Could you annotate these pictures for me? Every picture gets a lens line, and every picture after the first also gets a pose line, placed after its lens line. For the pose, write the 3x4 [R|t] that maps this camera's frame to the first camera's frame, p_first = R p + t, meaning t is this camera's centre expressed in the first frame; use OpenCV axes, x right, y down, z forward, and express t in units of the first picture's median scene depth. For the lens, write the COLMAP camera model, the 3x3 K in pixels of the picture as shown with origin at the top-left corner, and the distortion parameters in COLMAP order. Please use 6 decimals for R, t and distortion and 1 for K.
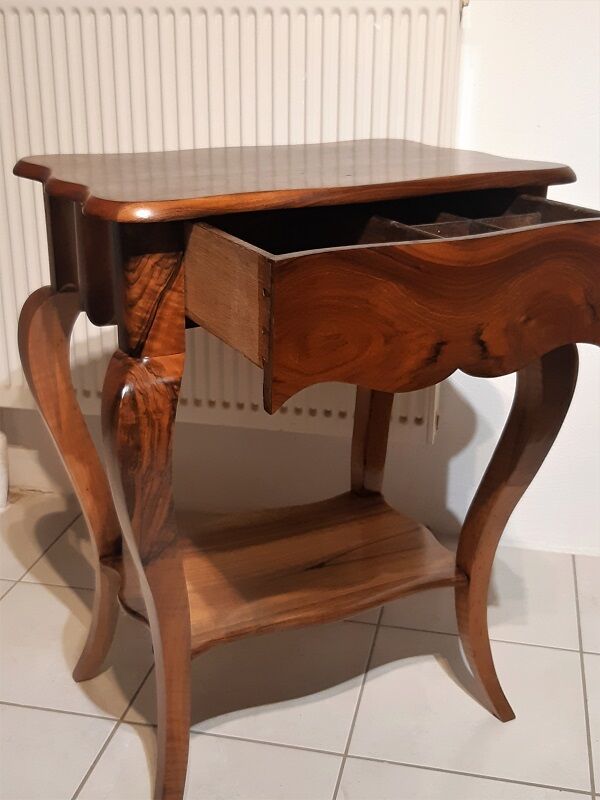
lens RADIAL K [[1017.4, 0, 300.0], [0, 1017.4, 400.0], [0, 0, 1]] dist [0.155070, -0.331807]
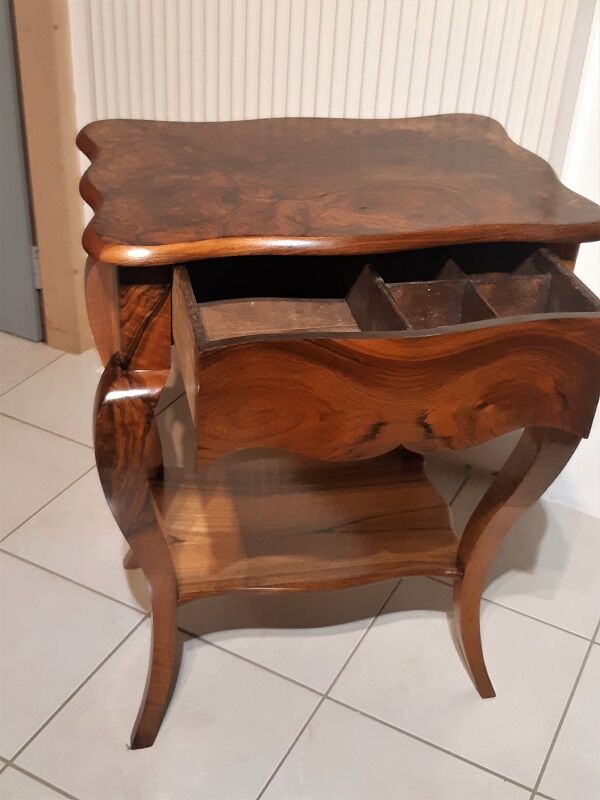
lens RADIAL K [[1017.4, 0, 300.0], [0, 1017.4, 400.0], [0, 0, 1]] dist [0.155070, -0.331807]
pose [[0.959940, 0.185020, -0.210435, 0.260125], [-0.134665, 0.963209, 0.232580, -0.293632], [0.245725, -0.194924, 0.949539, 0.002487]]
